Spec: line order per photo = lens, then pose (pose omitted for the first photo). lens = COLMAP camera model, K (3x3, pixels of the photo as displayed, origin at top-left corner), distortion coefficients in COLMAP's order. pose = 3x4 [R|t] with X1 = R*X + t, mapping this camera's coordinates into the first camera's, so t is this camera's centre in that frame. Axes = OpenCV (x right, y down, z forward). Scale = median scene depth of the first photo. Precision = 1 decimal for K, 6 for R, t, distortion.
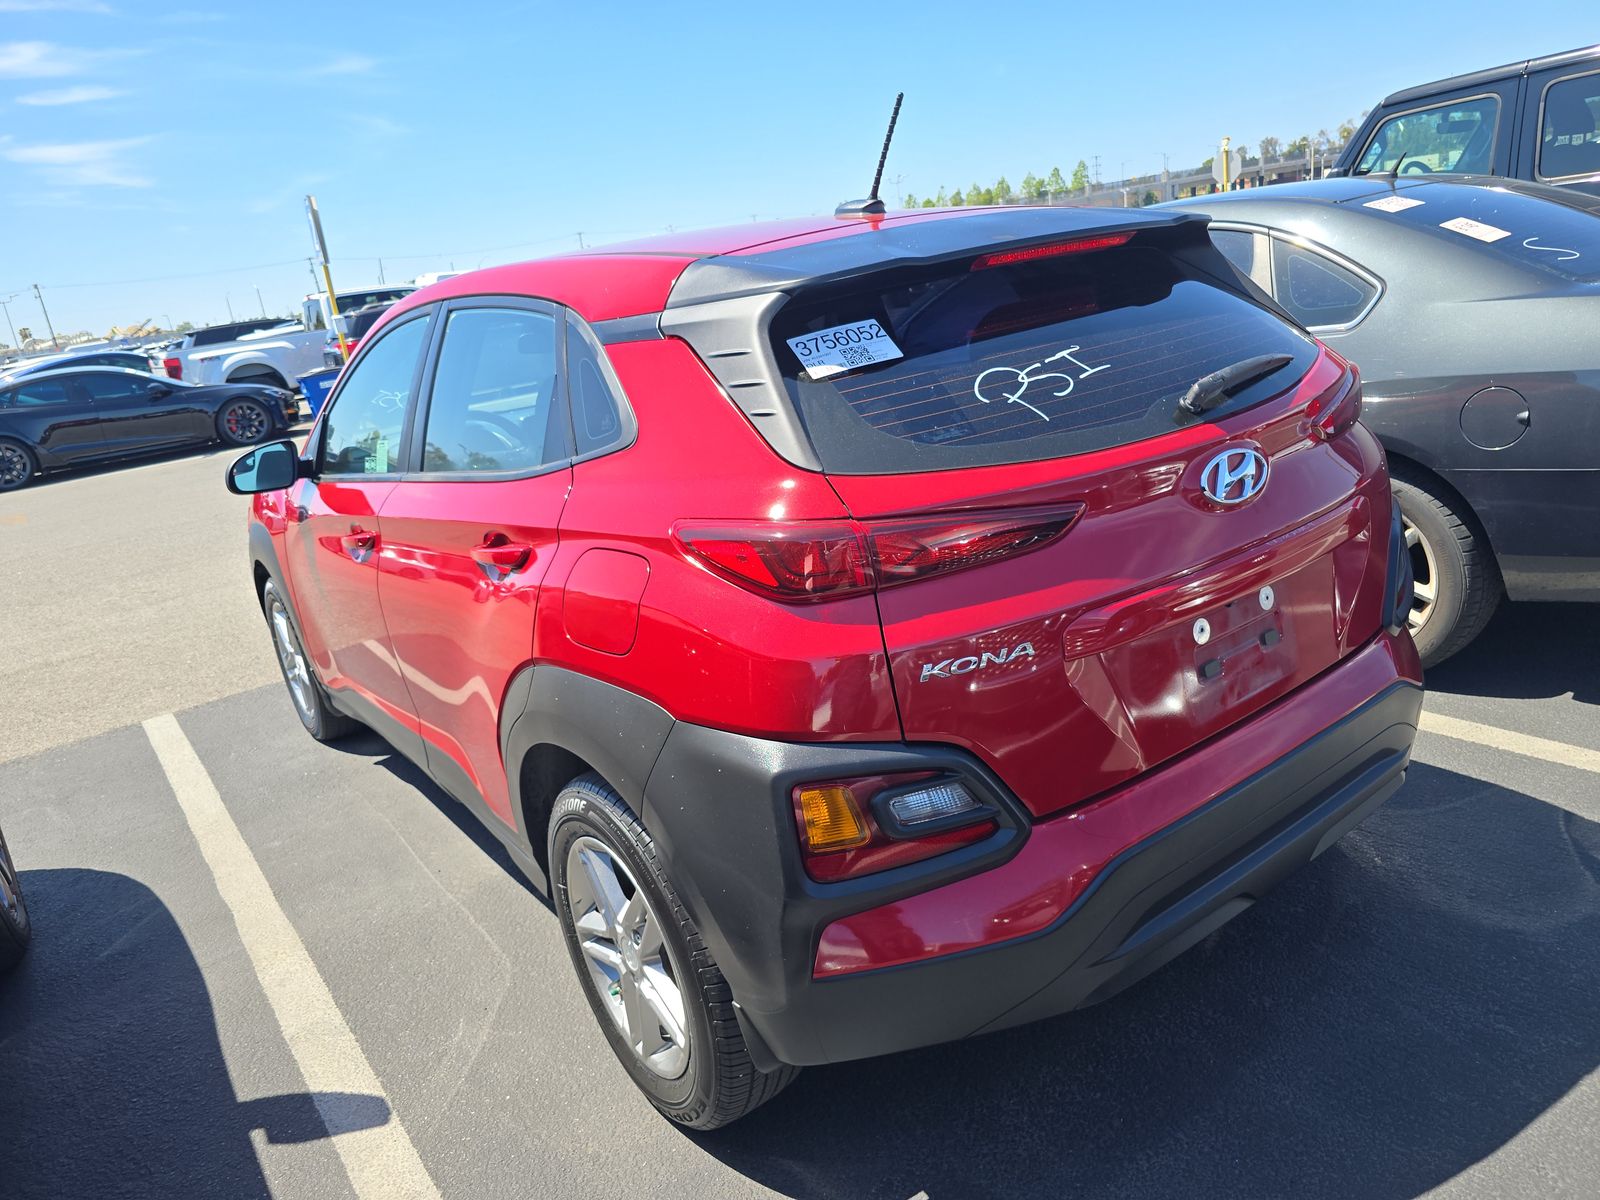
lens RADIAL K [[1079.8, 0, 803.9], [0, 1079.8, 599.8], [0, 0, 1]] dist [0.052726, -0.048502]
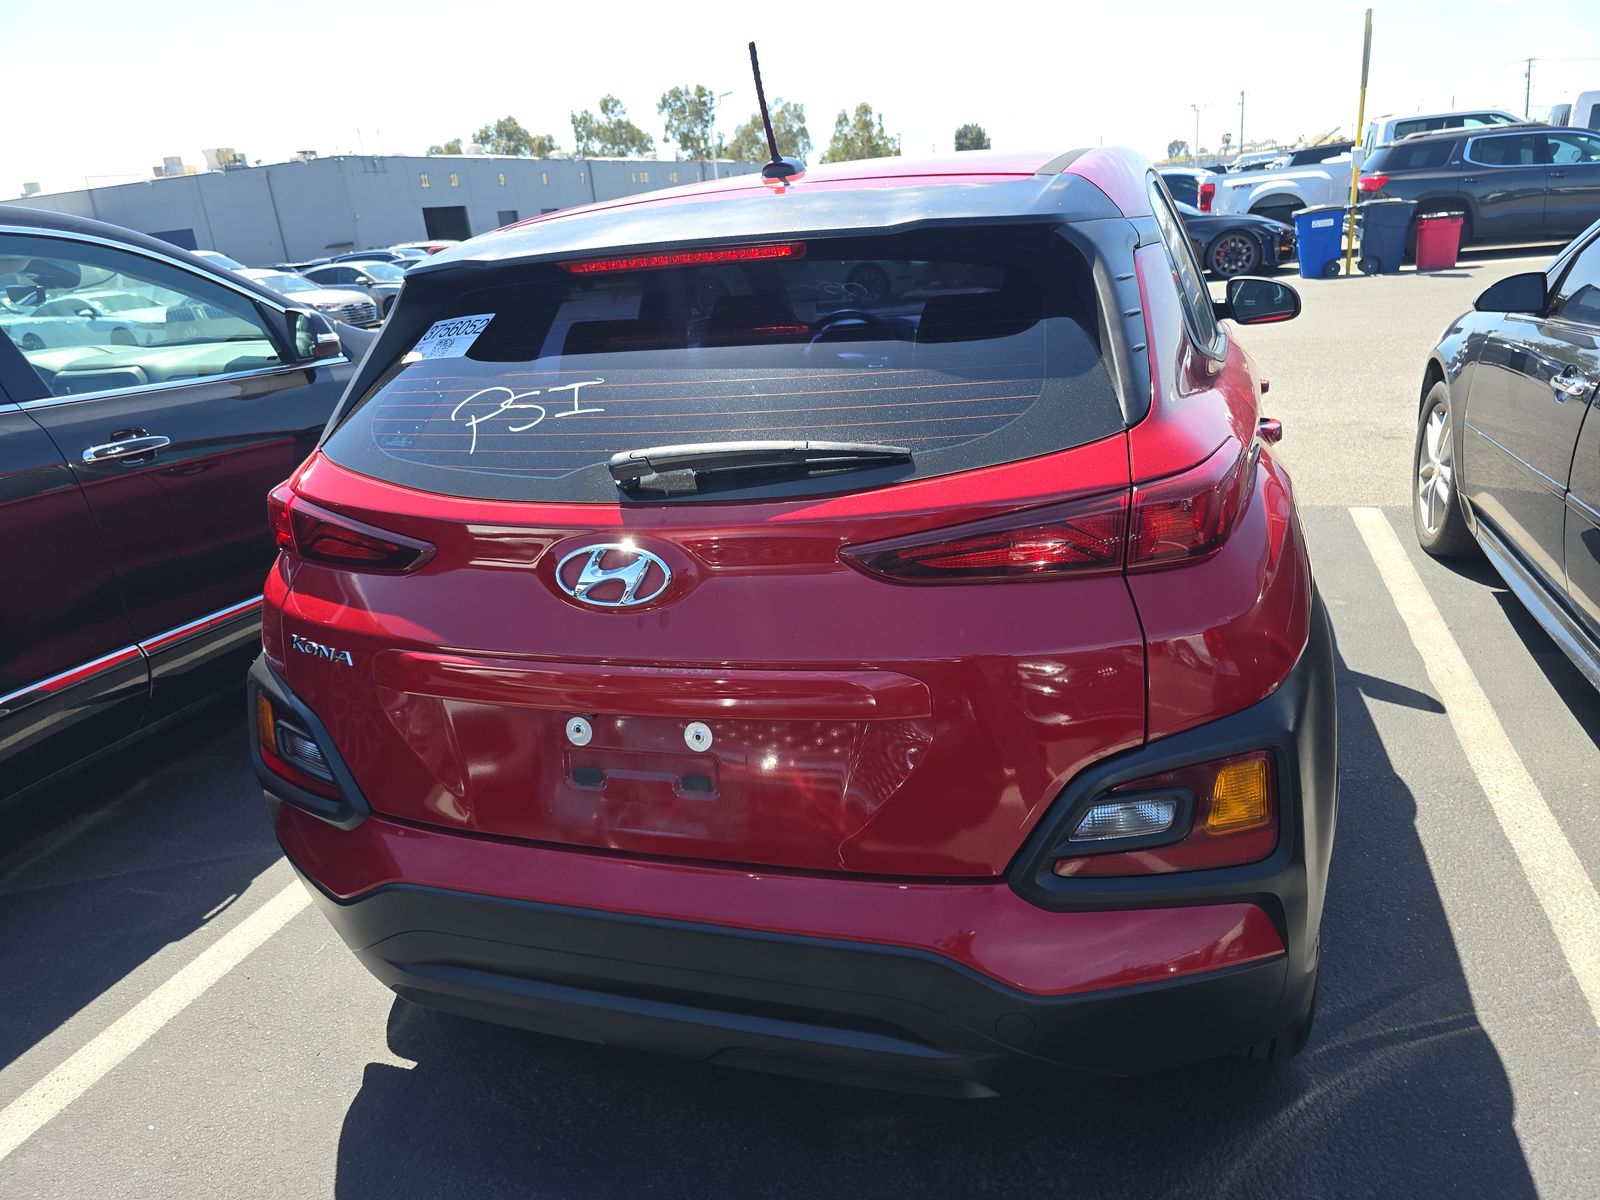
lens RADIAL K [[1079.8, 0, 789.9], [0, 1079.8, 600.3], [0, 0, 1]] dist [0.052726, -0.048502]
pose [[0.567869, 0.348200, -0.745843, 1.092846], [-0.227578, 0.937214, 0.264269, -0.344326], [0.791033, 0.019667, 0.611458, 0.607018]]
